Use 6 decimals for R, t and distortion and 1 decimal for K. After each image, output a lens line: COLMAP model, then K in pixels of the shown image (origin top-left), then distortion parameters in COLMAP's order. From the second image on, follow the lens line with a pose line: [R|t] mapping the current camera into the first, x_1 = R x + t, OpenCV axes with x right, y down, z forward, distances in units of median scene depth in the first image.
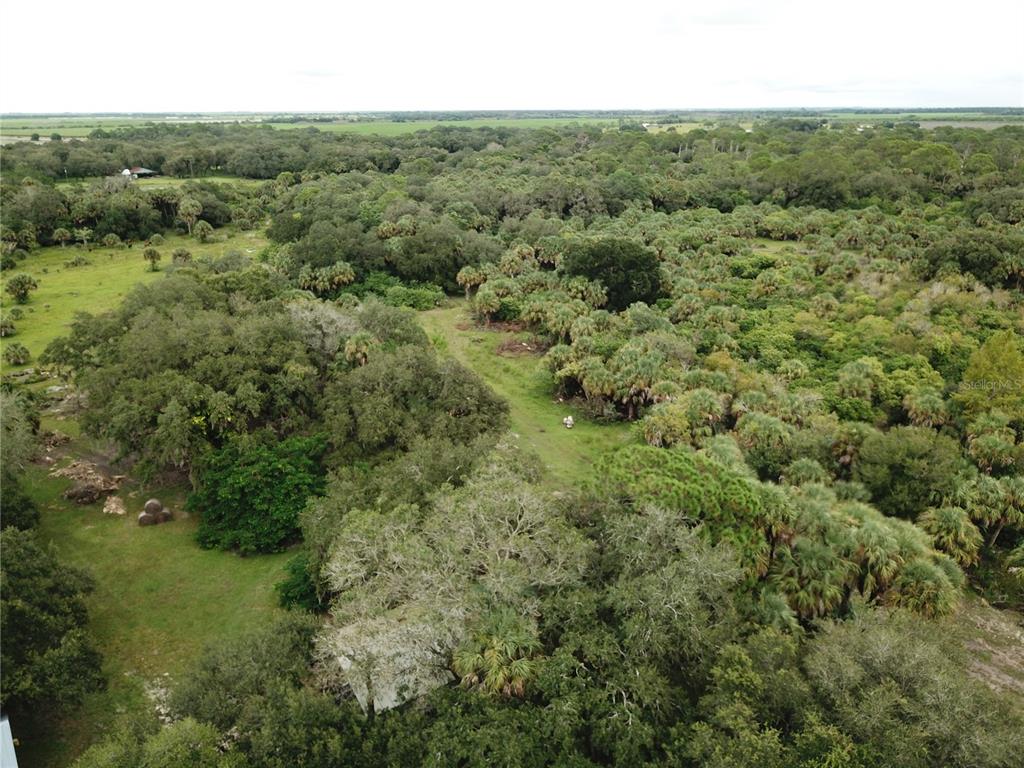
lens RADIAL K [[782.2, 0, 511.5], [0, 782.2, 384.0], [0, 0, 1]] dist [0.030890, -0.026802]
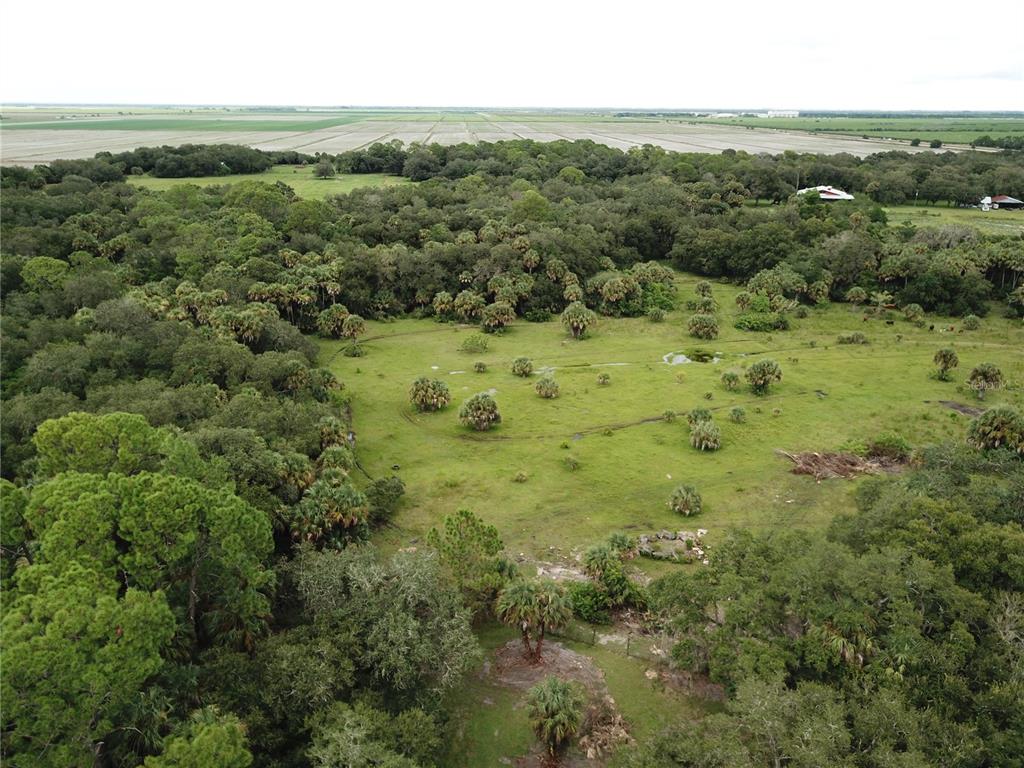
lens RADIAL K [[782.2, 0, 511.7], [0, 782.2, 394.1], [0, 0, 1]] dist [0.030890, -0.026802]
pose [[0.549134, 0.301834, -0.779325, -0.087419], [-0.288619, 0.943622, 0.162098, -0.114868], [0.784315, 0.135915, 0.605291, 0.215824]]
